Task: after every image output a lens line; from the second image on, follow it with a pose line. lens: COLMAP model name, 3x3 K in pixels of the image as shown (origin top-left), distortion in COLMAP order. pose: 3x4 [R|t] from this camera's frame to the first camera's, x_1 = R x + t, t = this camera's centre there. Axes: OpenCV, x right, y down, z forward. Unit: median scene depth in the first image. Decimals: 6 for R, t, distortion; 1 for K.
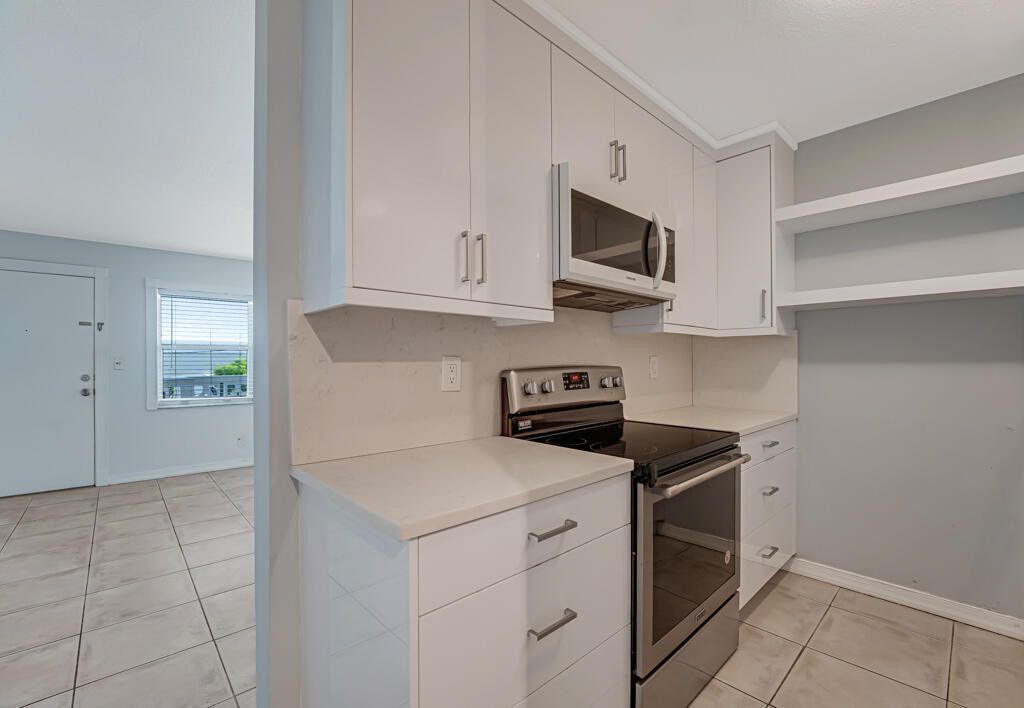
lens RADIAL K [[436.6, 0, 511.8], [0, 436.6, 364.0], [0, 0, 1]] dist [0.016764, 0.000049]
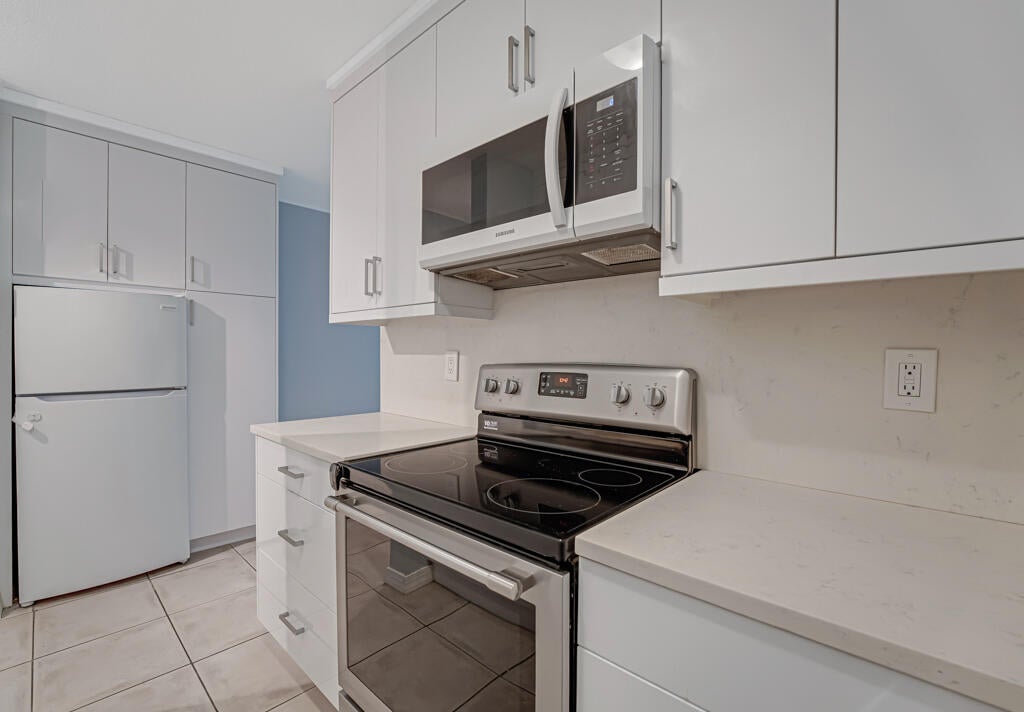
lens RADIAL K [[454.6, 0, 512.0], [0, 454.6, 356.0], [0, 0, 1]] dist [-0.001208, -0.000401]
pose [[0.073334, 0.011847, -0.997237, 0.880093], [-0.013087, 0.999855, 0.010915, -0.014450], [0.997222, 0.012251, 0.073478, 0.876187]]
